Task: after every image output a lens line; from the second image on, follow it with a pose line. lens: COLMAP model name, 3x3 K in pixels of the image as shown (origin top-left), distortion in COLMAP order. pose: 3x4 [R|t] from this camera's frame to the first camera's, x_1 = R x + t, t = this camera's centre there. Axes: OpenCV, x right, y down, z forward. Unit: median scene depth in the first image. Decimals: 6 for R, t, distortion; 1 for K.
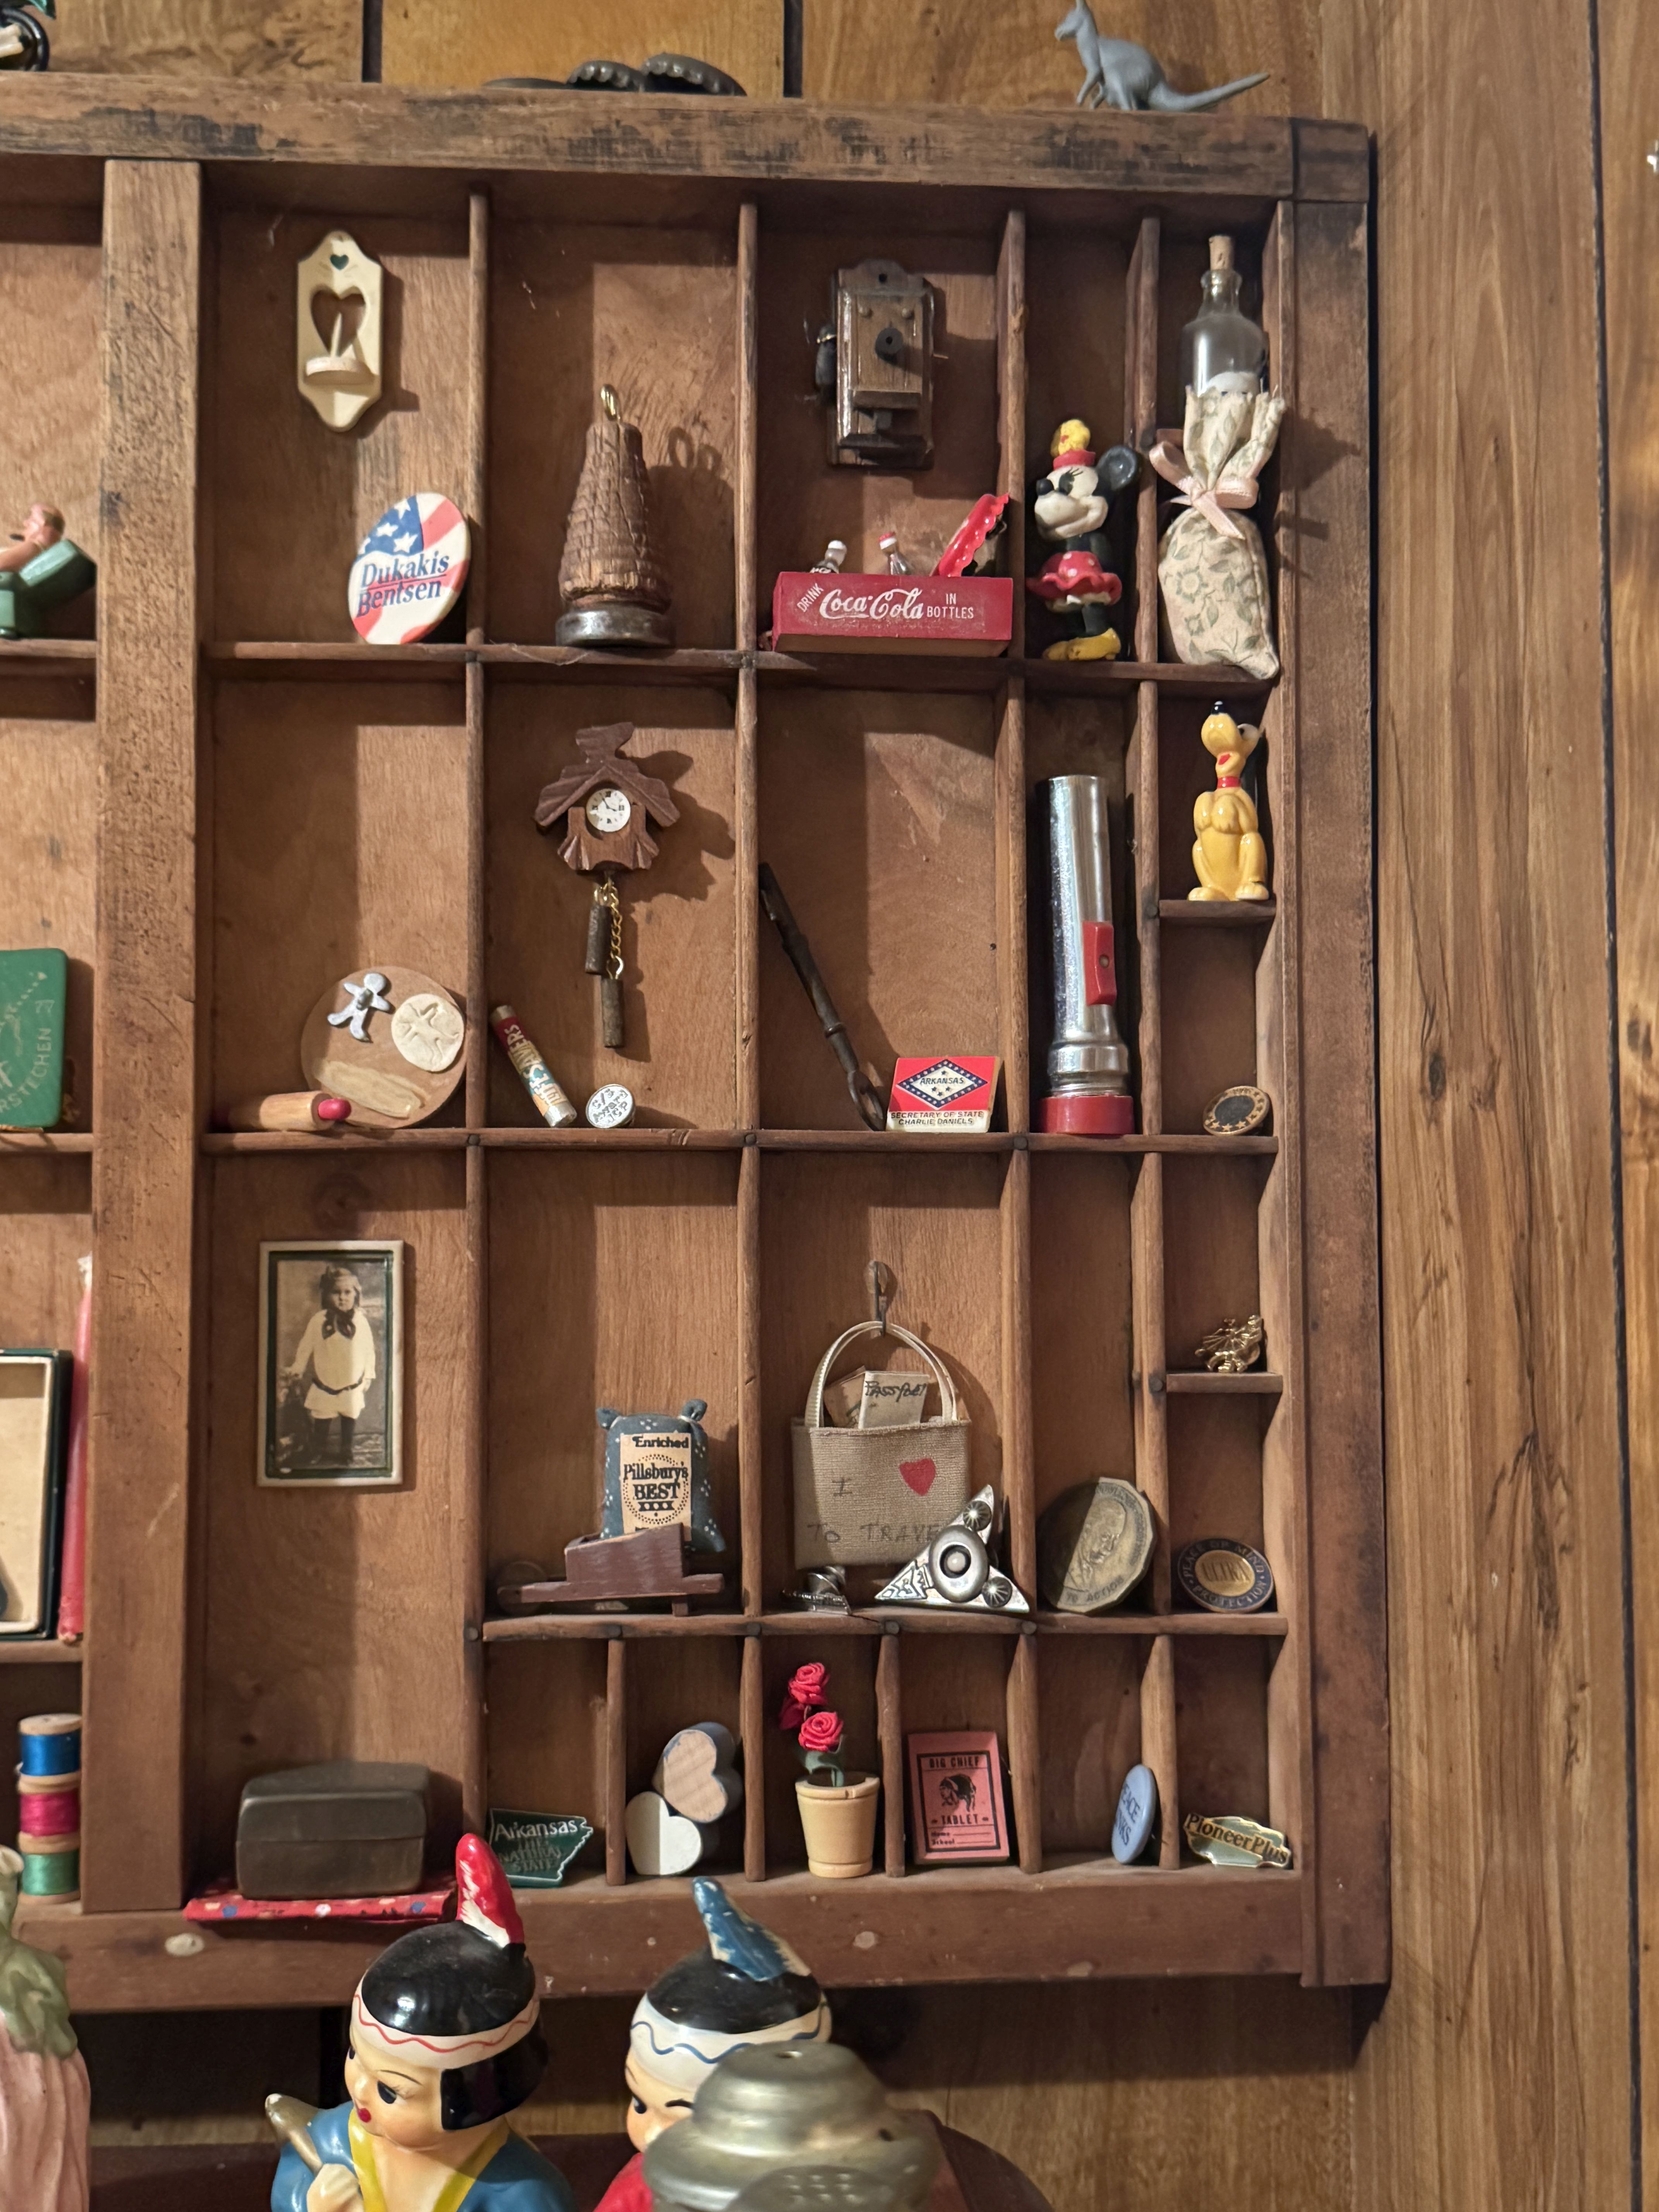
lens RADIAL K [[2449.6, 0, 846.3], [0, 2449.6, 1108.0], [0, 0, 1]] dist [0.114230, 0.000000]
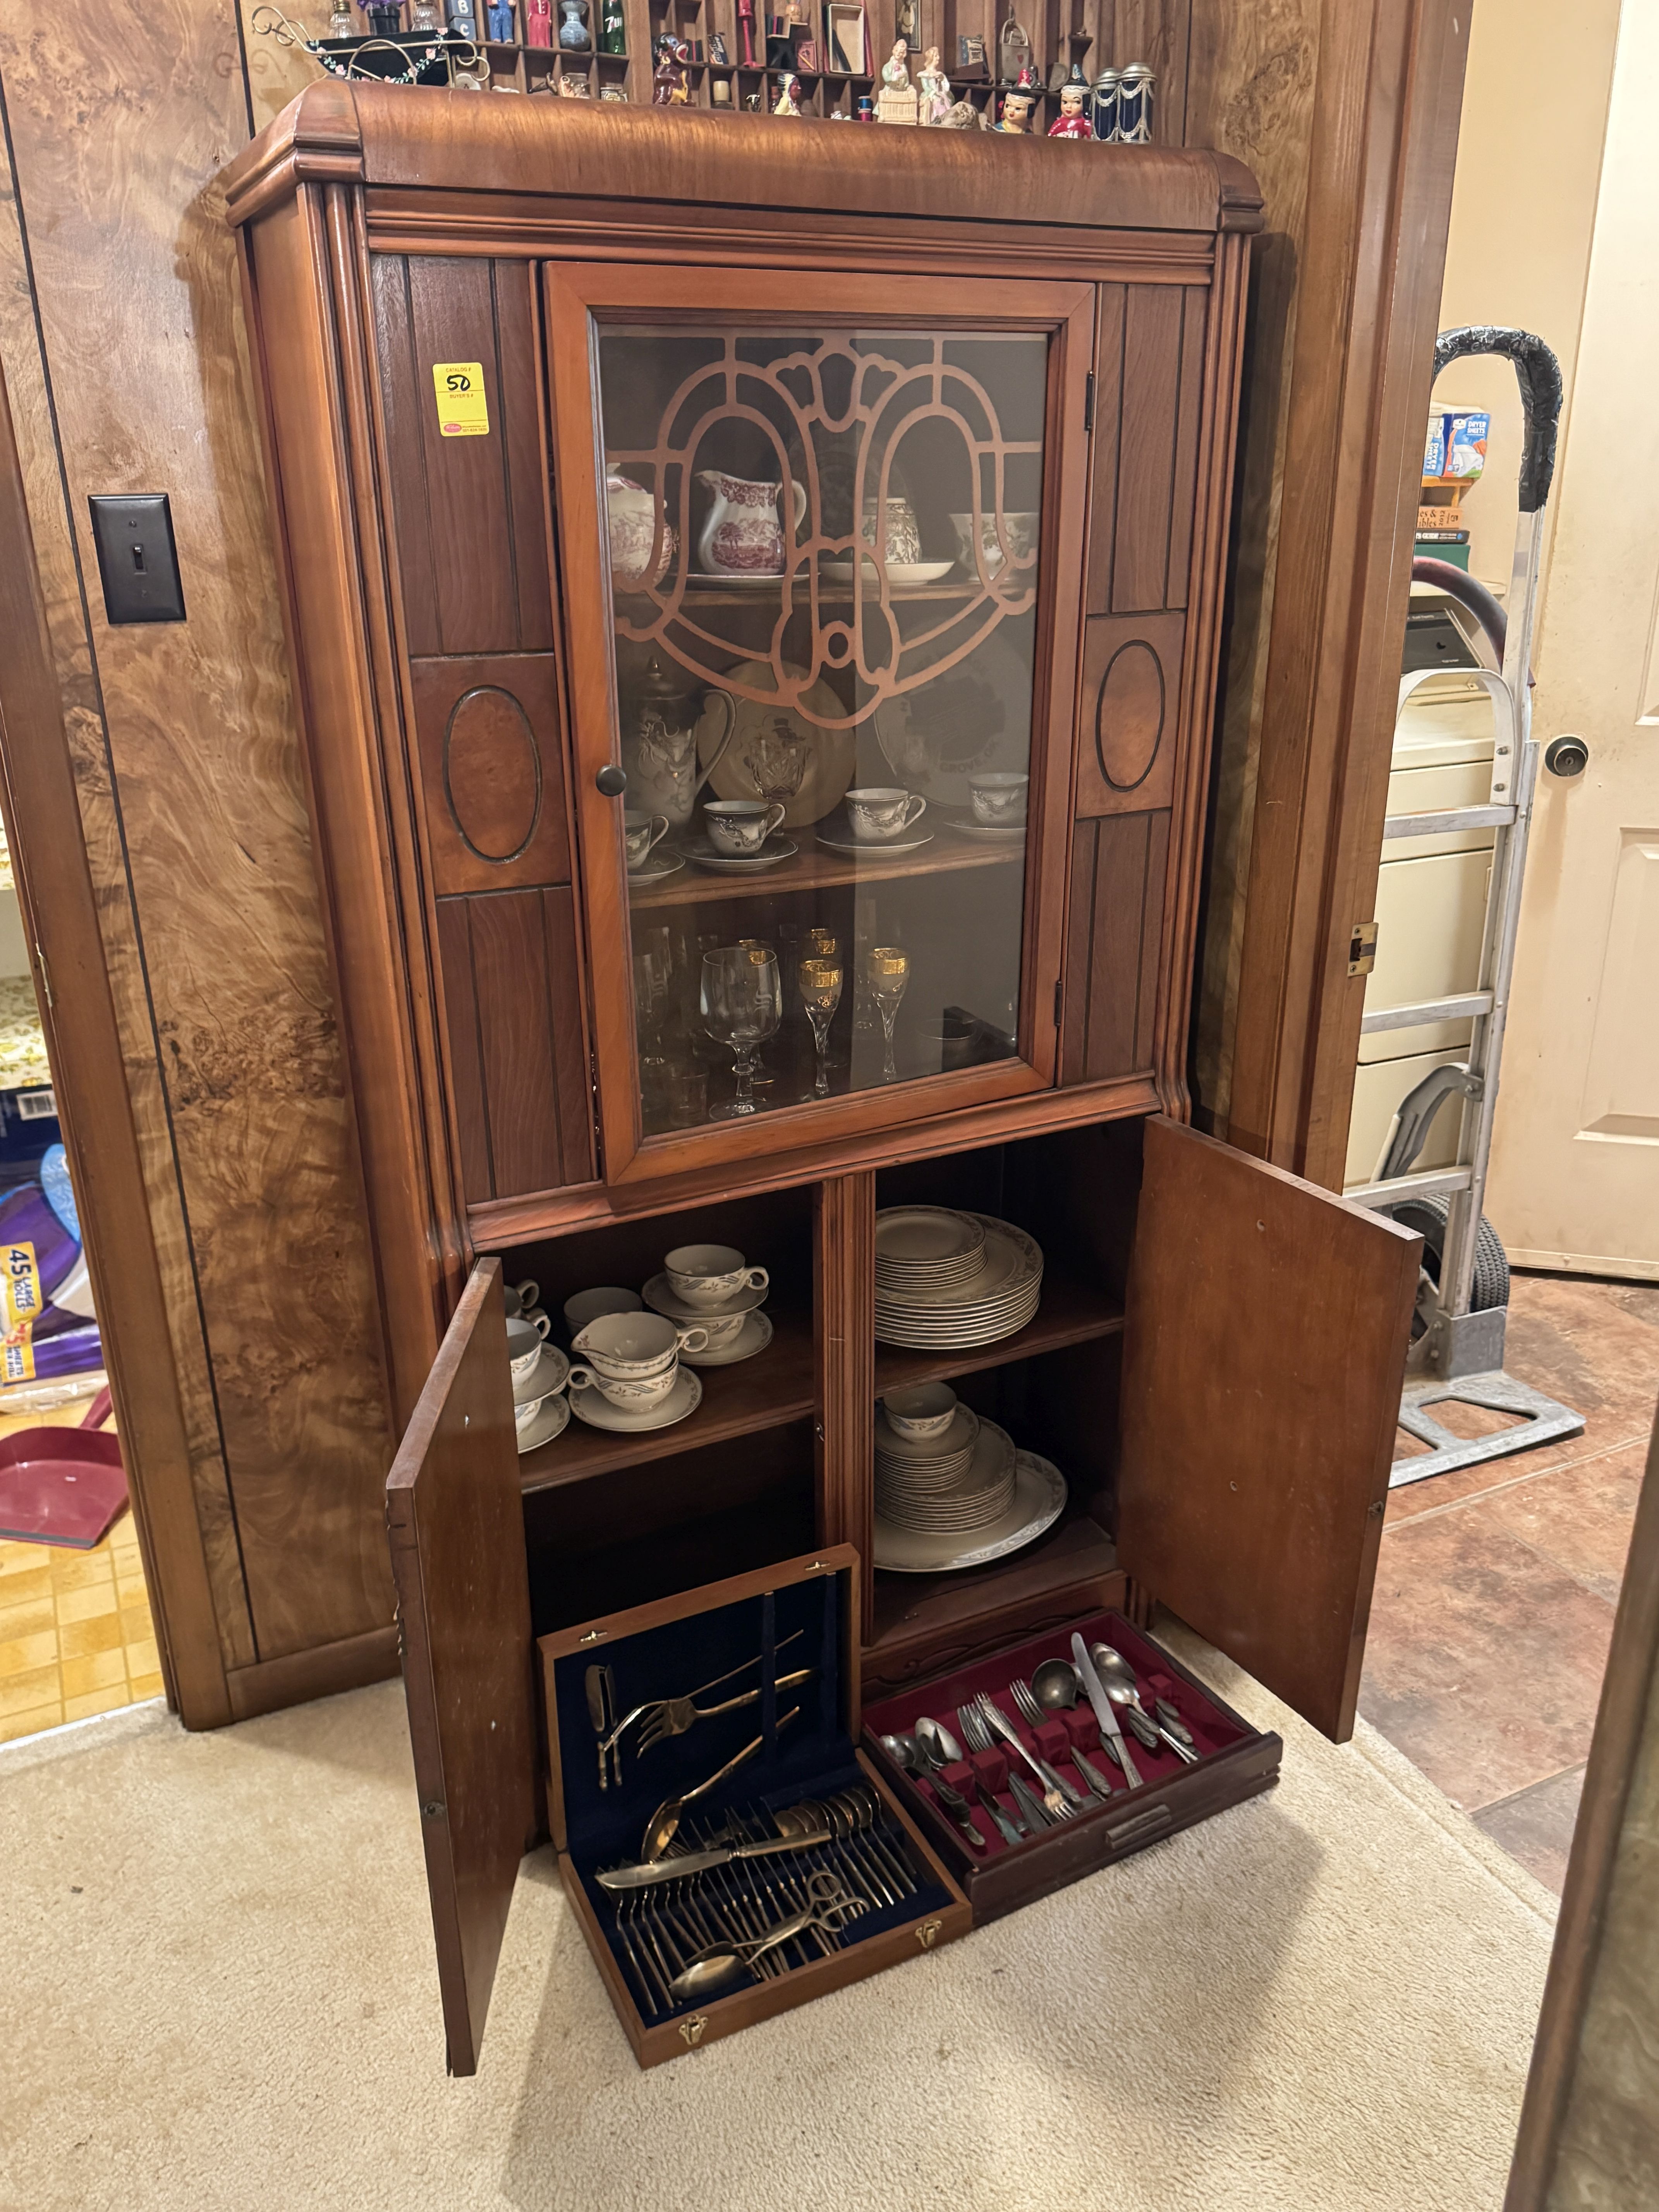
lens RADIAL K [[1648.4, 0, 812.7], [0, 1648.4, 1102.7], [0, 0, 1]] dist [-0.005343, 0.005526]
pose [[0.933956, -0.142534, 0.327734, -1.627449], [-0.008832, 0.907543, 0.419866, 0.635732], [-0.357278, -0.395031, 0.846347, -2.243182]]
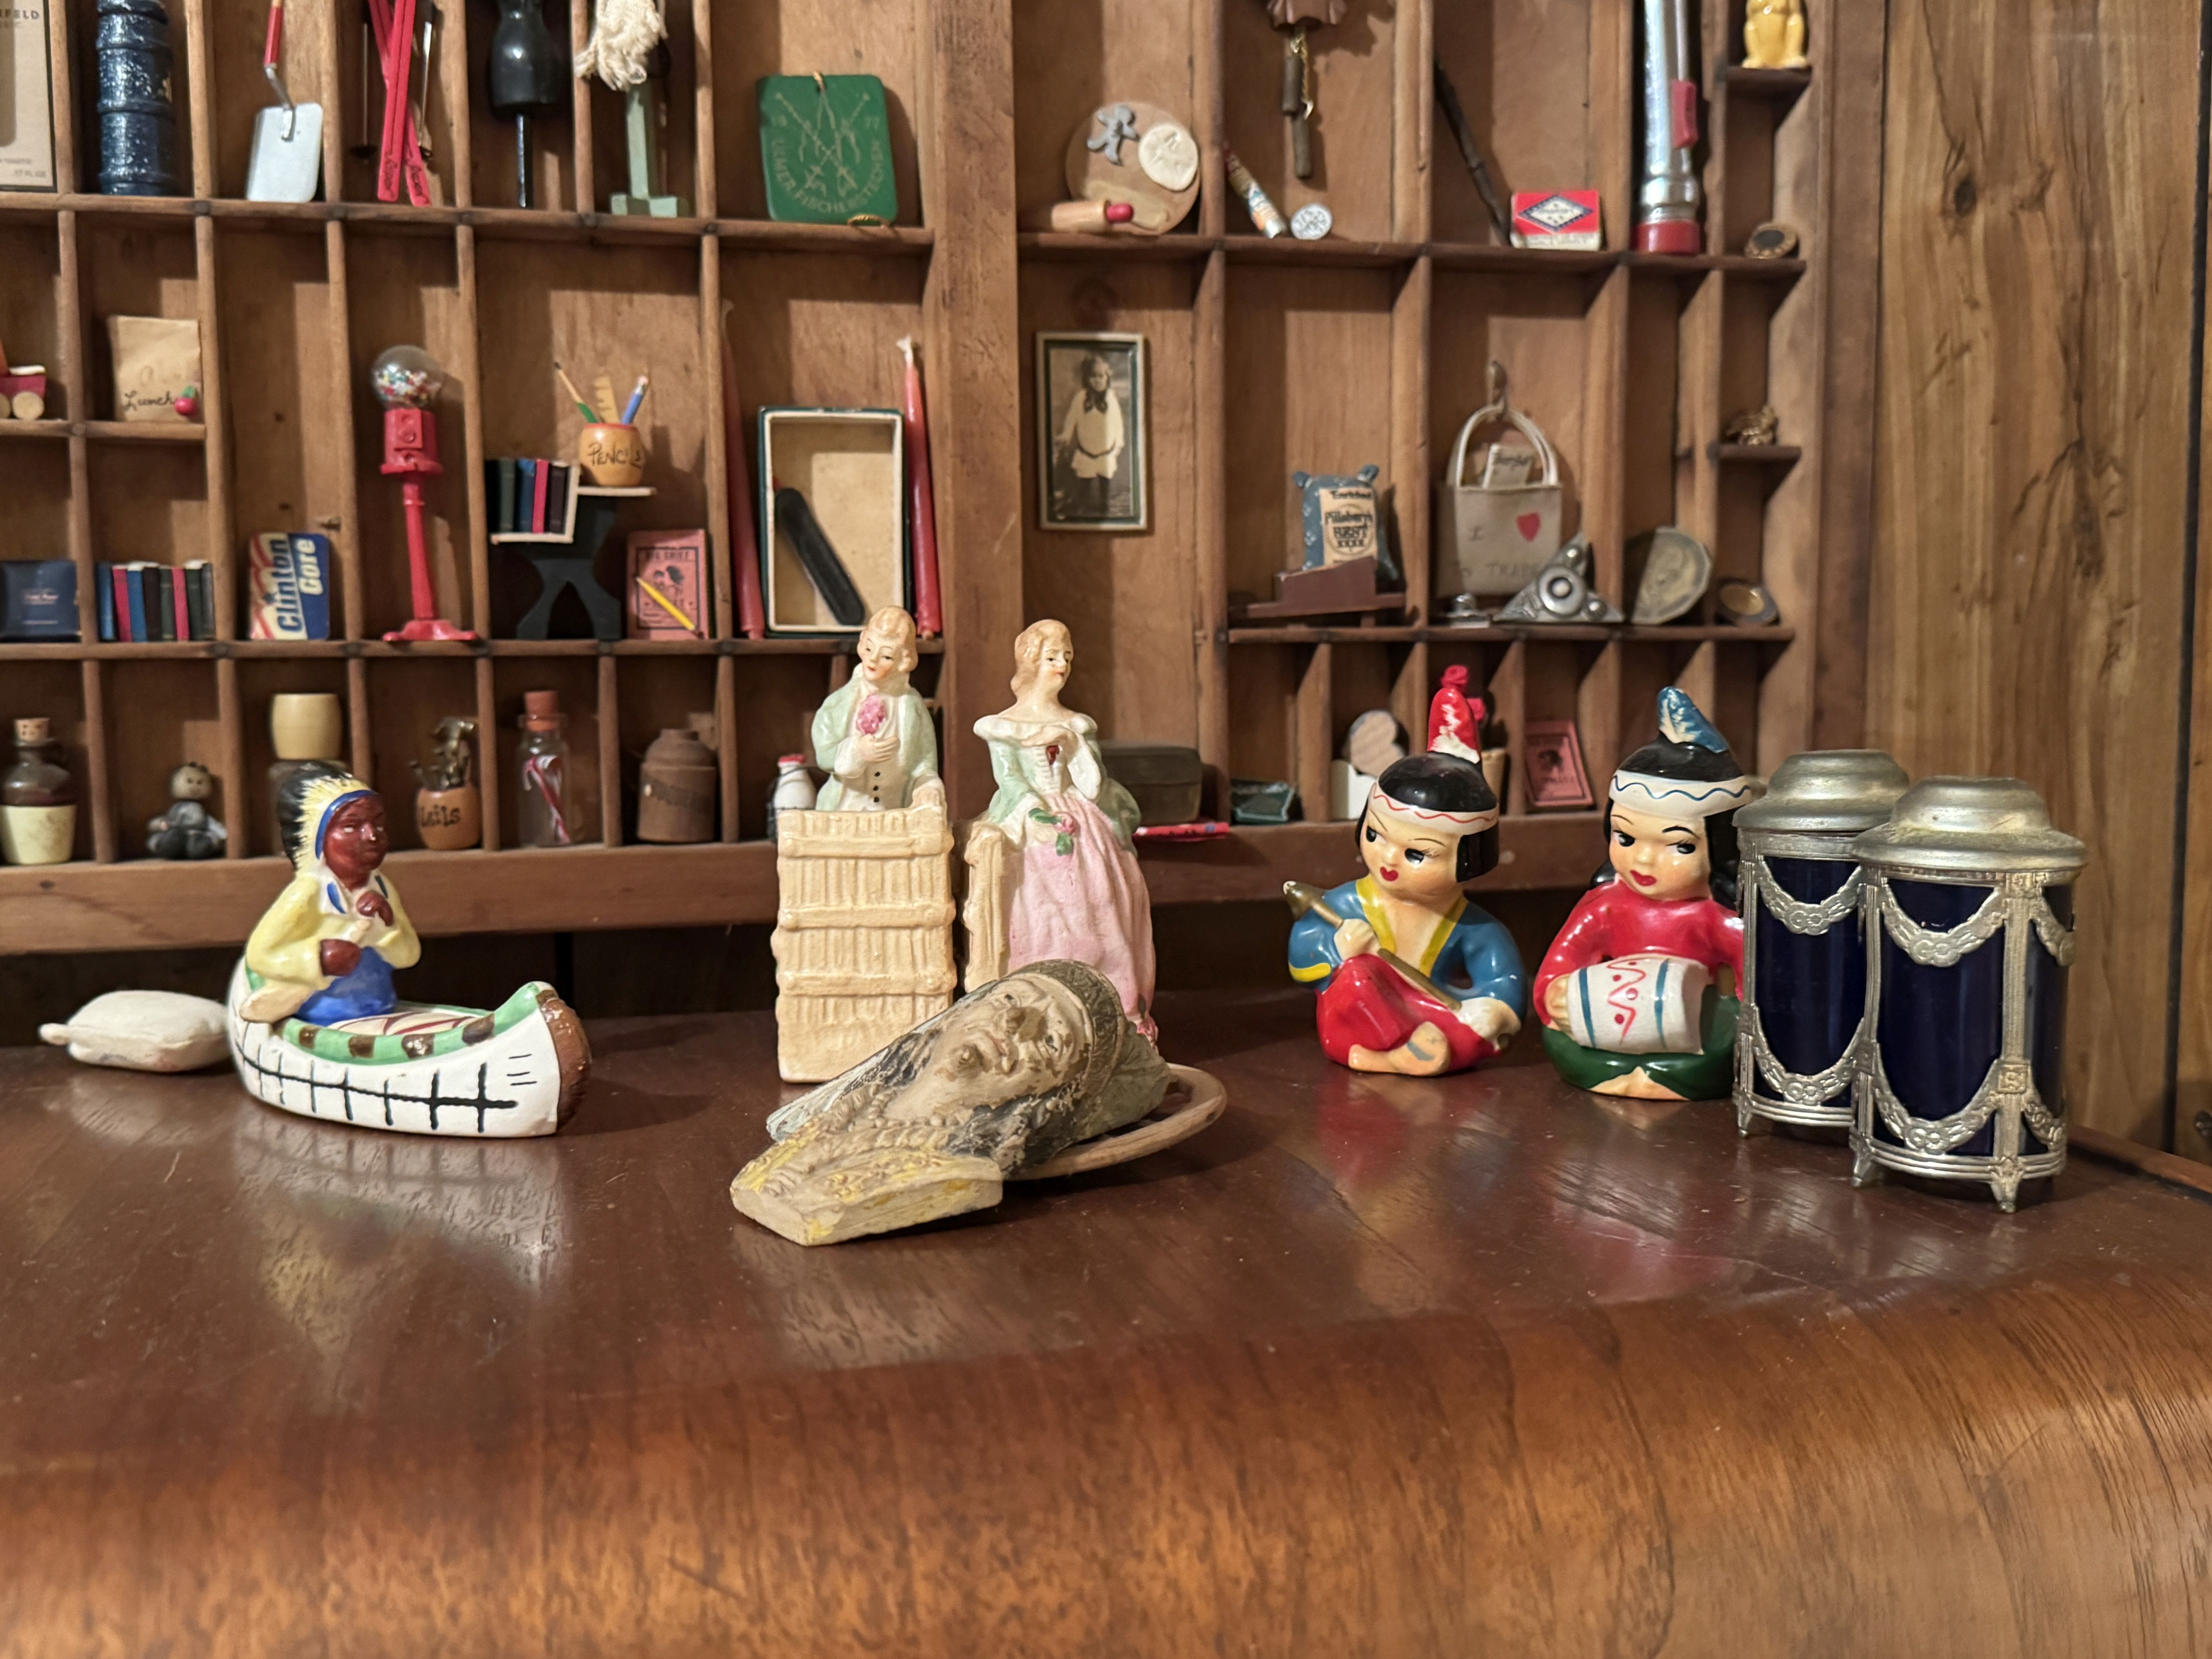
lens RADIAL K [[2168.5, 0, 1105.9], [0, 2168.5, 845.7], [0, 0, 1]] dist [0.062027, 0.000000]
pose [[0.985237, -0.023496, 0.169574, -0.396039], [-0.004224, 0.986899, 0.161283, 0.133209], [-0.171142, -0.159619, 0.972231, -0.114309]]
